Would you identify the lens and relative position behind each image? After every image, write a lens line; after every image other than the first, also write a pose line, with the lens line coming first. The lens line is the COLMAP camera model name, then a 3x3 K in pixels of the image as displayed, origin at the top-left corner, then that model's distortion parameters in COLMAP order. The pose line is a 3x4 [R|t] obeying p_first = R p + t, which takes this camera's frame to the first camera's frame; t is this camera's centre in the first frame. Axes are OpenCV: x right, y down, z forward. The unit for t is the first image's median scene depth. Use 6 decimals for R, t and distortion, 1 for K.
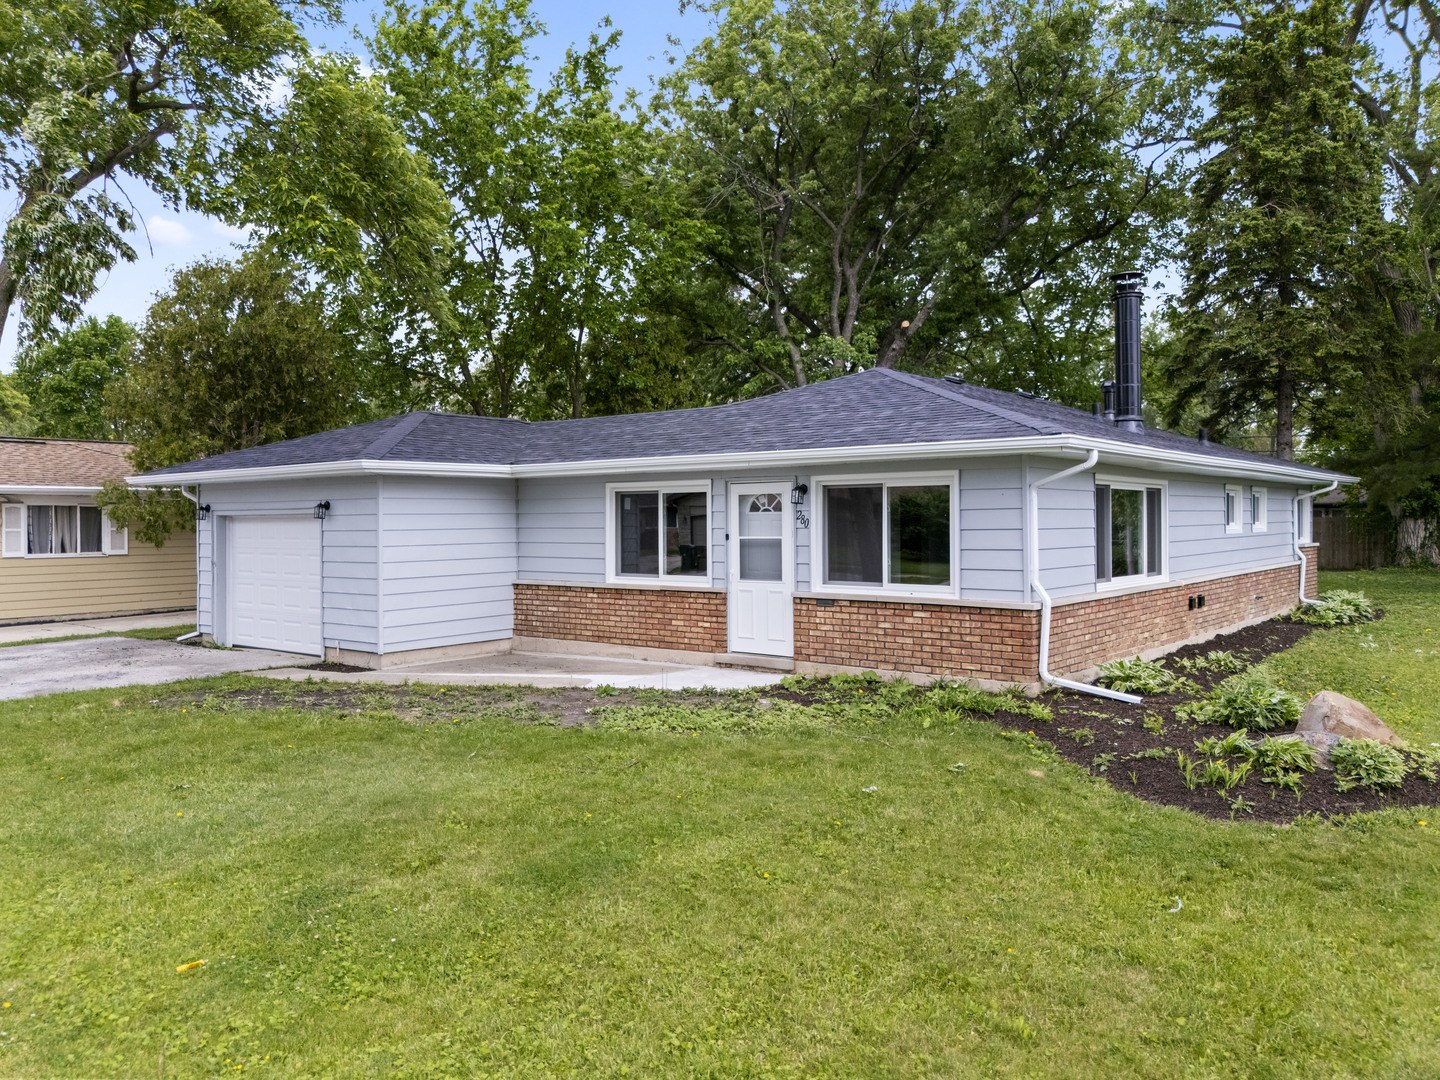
lens RADIAL K [[1067.3, 0, 718.6], [0, 1067.3, 515.7], [0, 0, 1]] dist [0.049919, -0.056979]
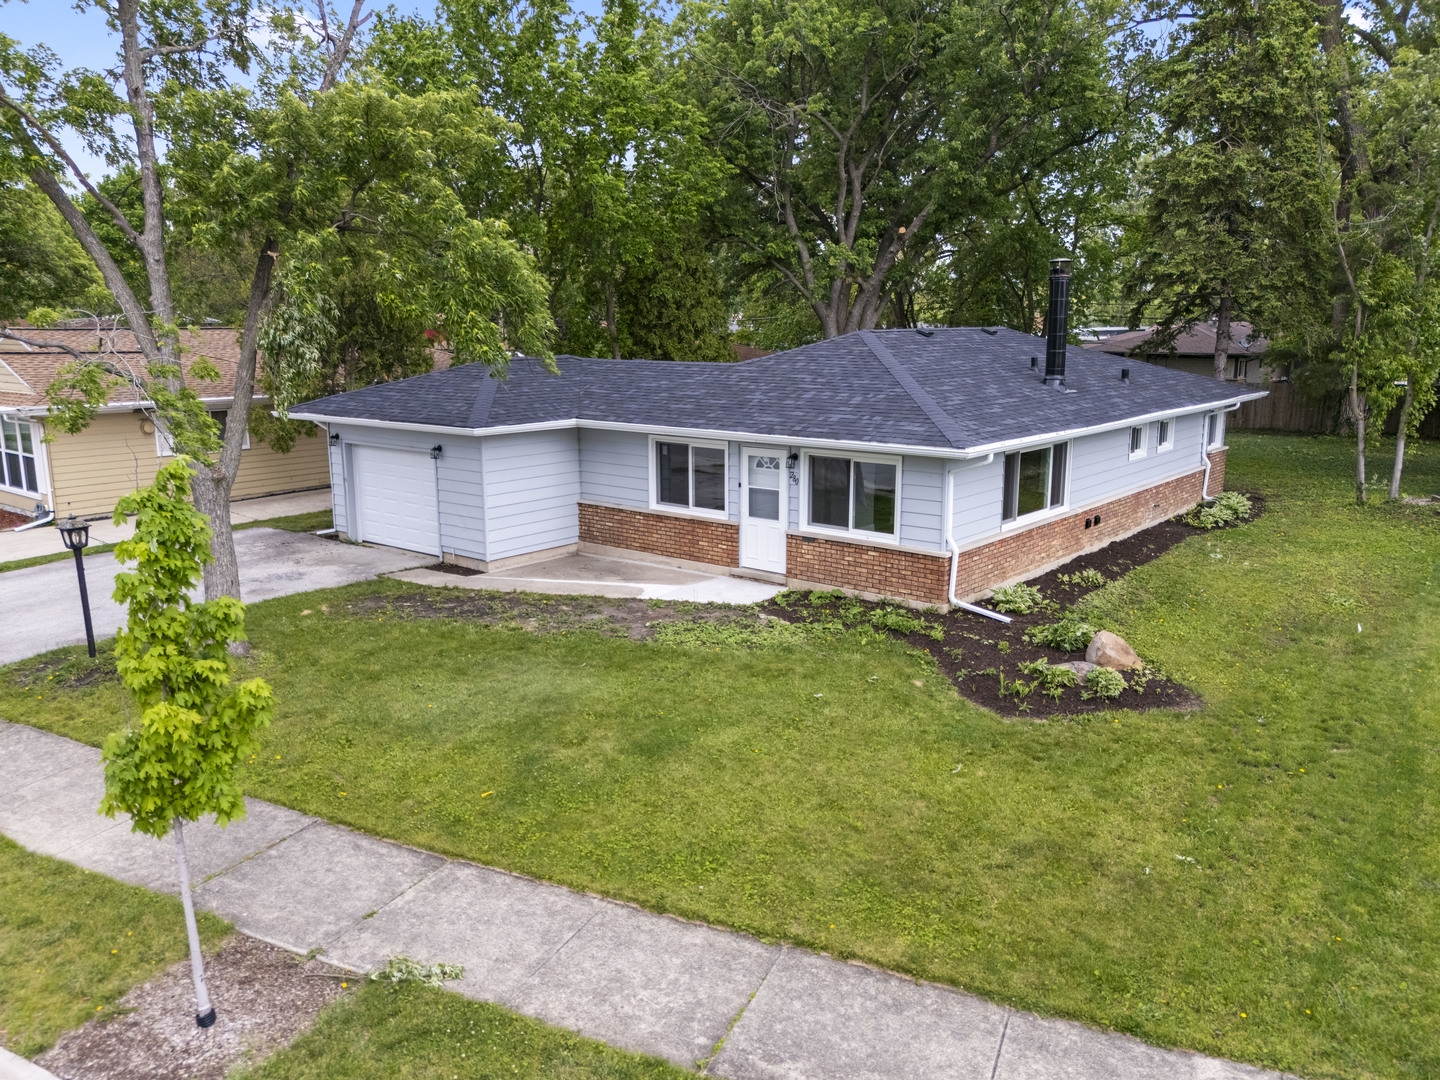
lens RADIAL K [[1077.6, 0, 720.0], [0, 1077.6, 540.0], [0, 0, 1]] dist [0.066128, -0.106301]
pose [[0.999913, 0.006697, -0.011364, -0.001182], [-0.004271, 0.979481, 0.201489, -0.201050], [0.012480, -0.201423, 0.979425, -0.393007]]
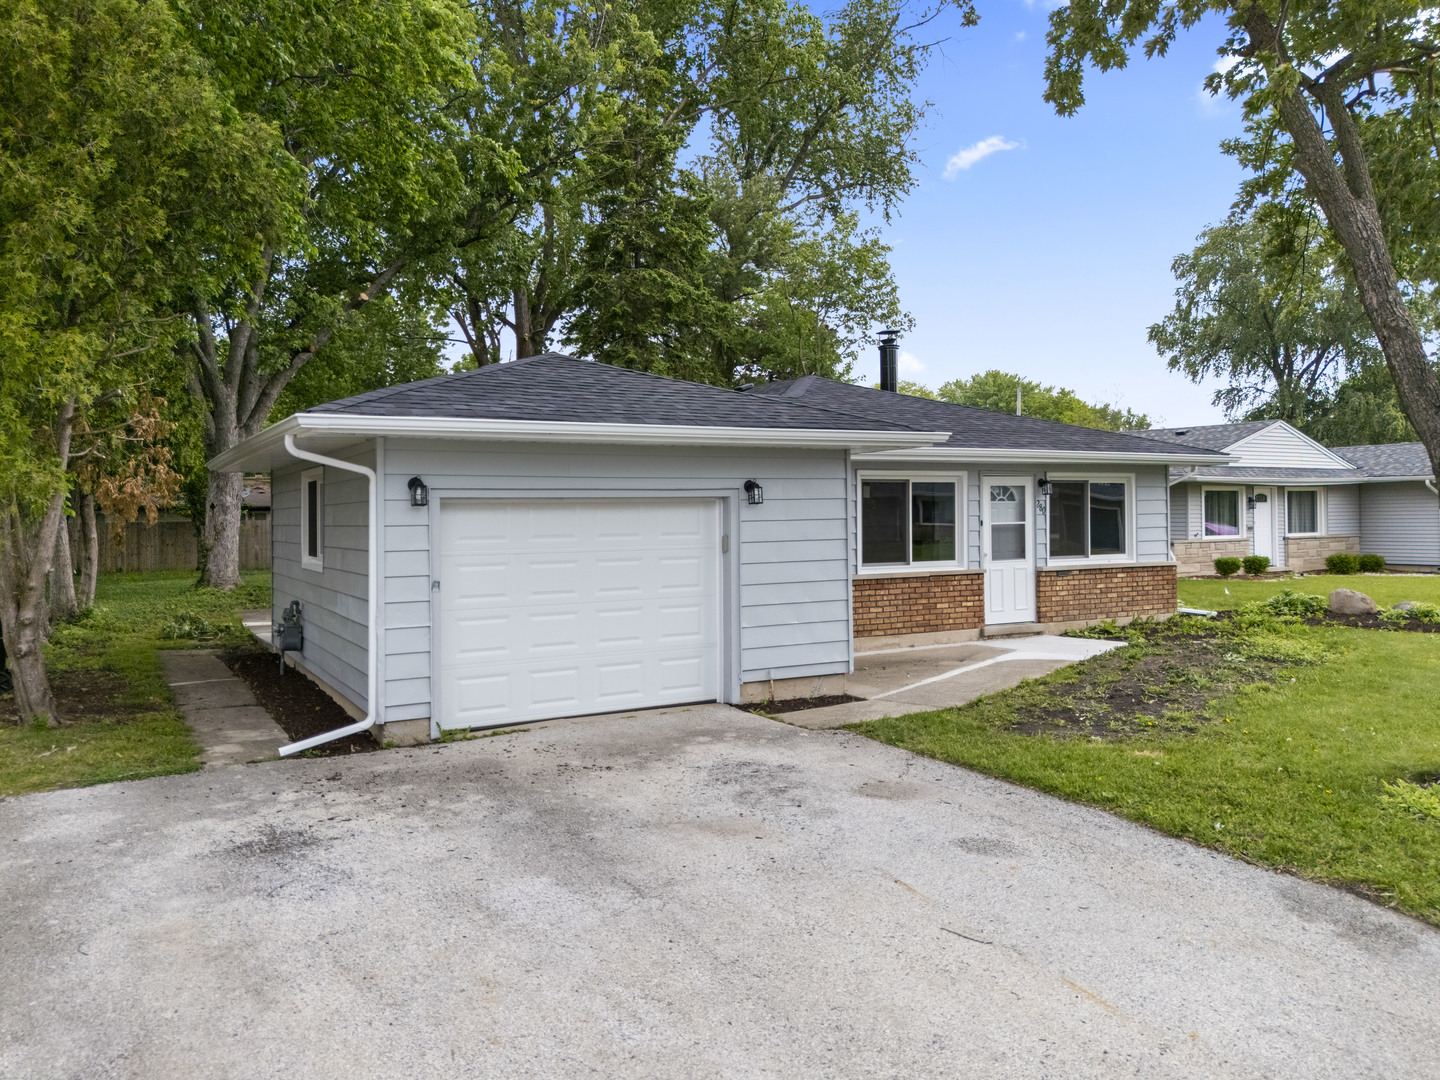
lens RADIAL K [[1077.6, 0, 720.0], [0, 1077.6, 540.0], [0, 0, 1]] dist [0.066128, -0.106301]
pose [[0.379199, -0.018689, 0.925126, -1.209268], [0.006520, 0.999825, 0.017526, 0.016806], [-0.925292, -0.000614, 0.379255, 0.871055]]
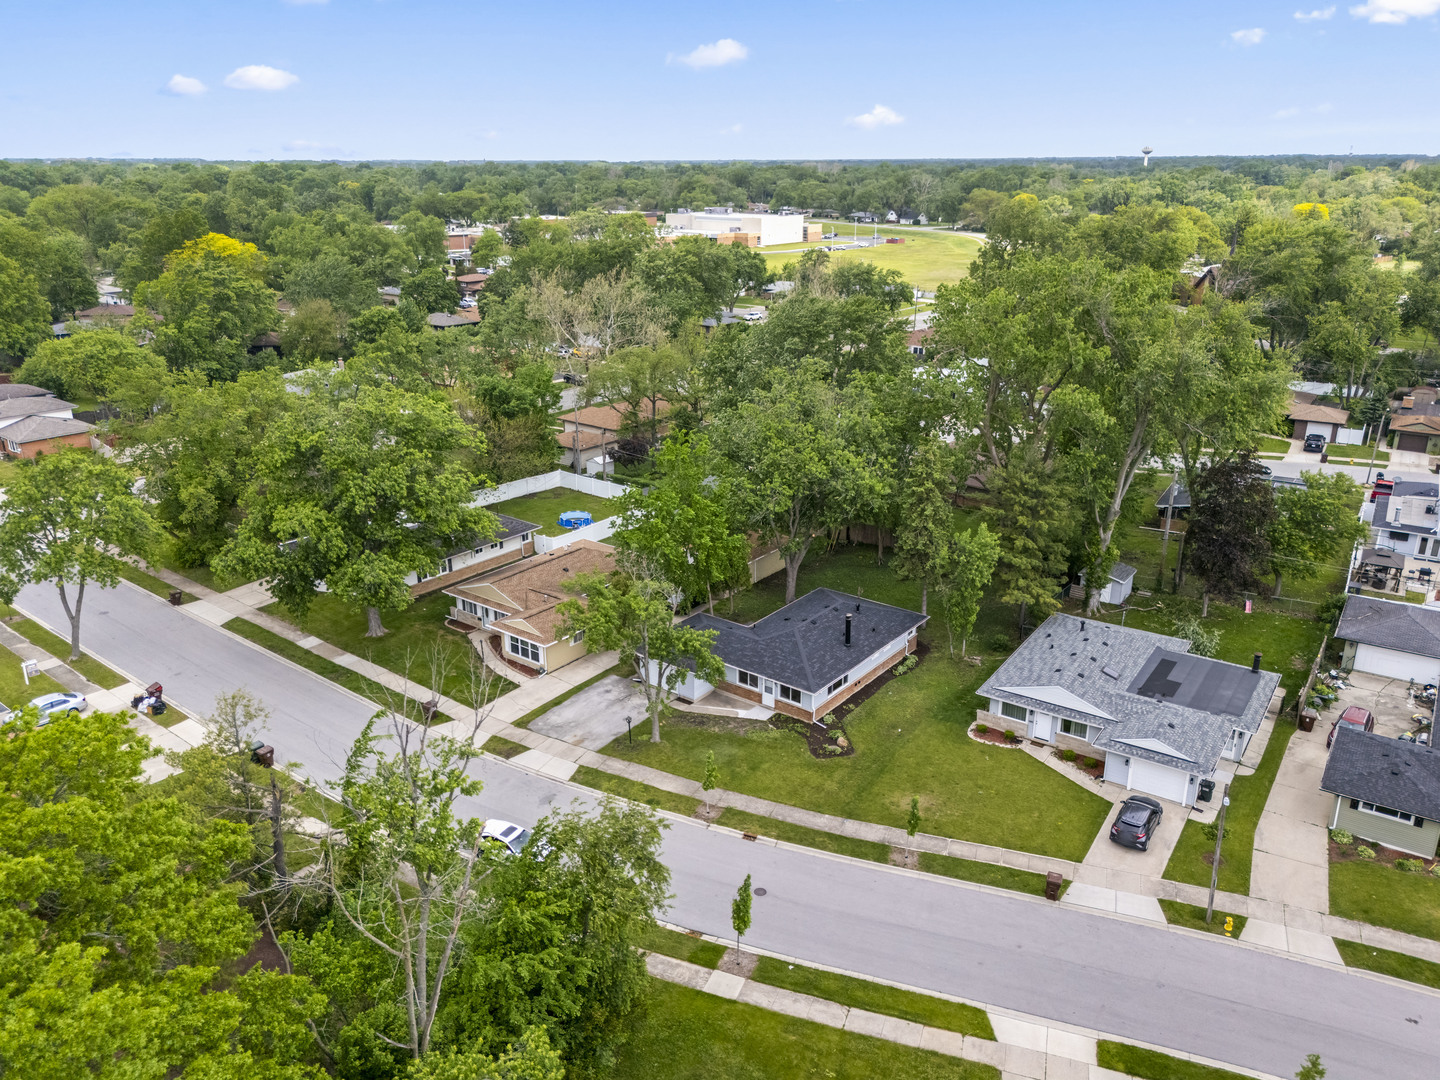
lens RADIAL K [[1067.3, 0, 718.6], [0, 1067.3, 515.7], [0, 0, 1]] dist [0.049919, -0.056979]
pose [[0.999631, -0.000776, 0.027152, -0.376509], [-0.008068, 0.945988, 0.324100, -2.661459], [-0.025937, -0.324200, 0.945633, -4.008761]]
